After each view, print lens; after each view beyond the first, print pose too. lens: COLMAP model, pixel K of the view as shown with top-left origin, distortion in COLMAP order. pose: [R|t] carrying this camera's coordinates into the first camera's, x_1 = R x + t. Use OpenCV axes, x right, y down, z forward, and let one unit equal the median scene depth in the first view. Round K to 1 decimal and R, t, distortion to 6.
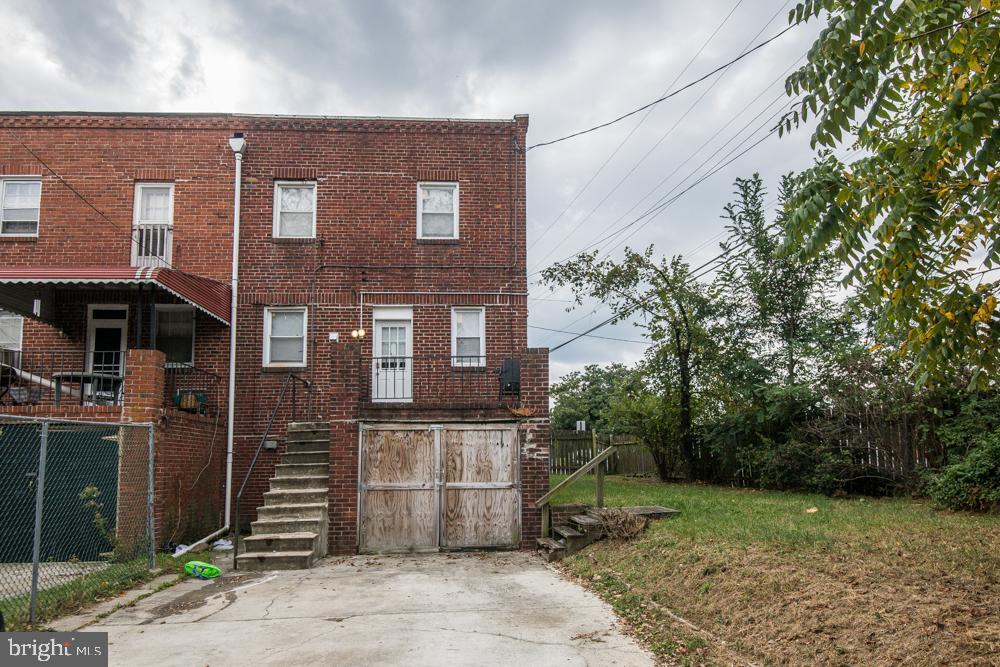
lens RADIAL K [[585.2, 0, 500.7], [0, 585.2, 413.6], [0, 0, 1]] dist [0.010906, -0.001074]
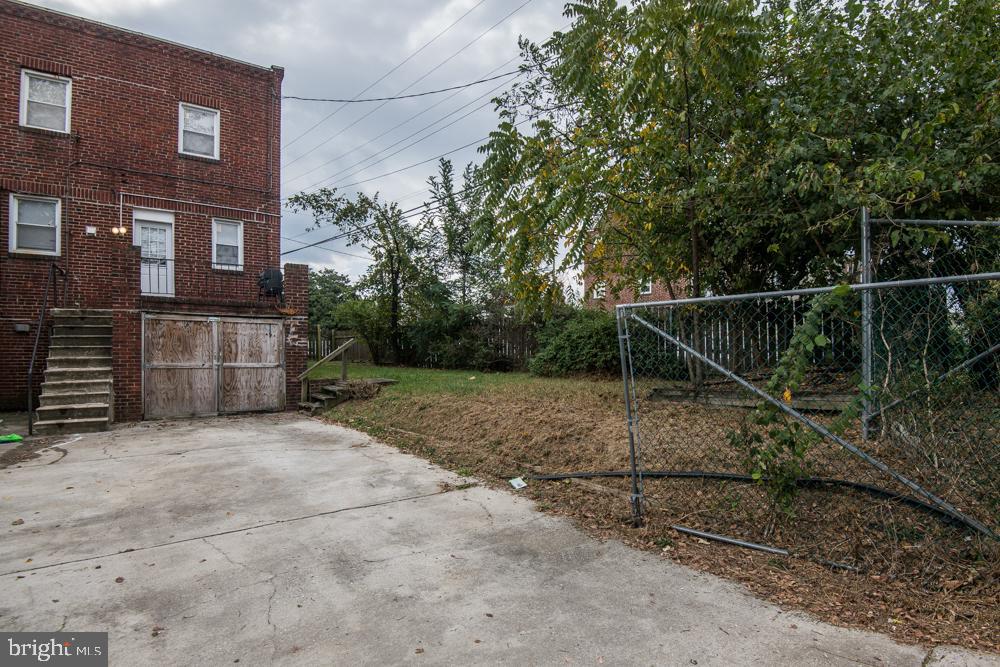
lens RADIAL K [[470.3, 0, 500.0], [0, 470.3, 333.5], [0, 0, 1]] dist [-0.001612, -0.022475]
pose [[0.853407, 0.033457, 0.520171, -0.085886], [-0.055063, 0.998141, 0.026139, -0.005429], [-0.518329, -0.050950, 0.853662, -0.148023]]
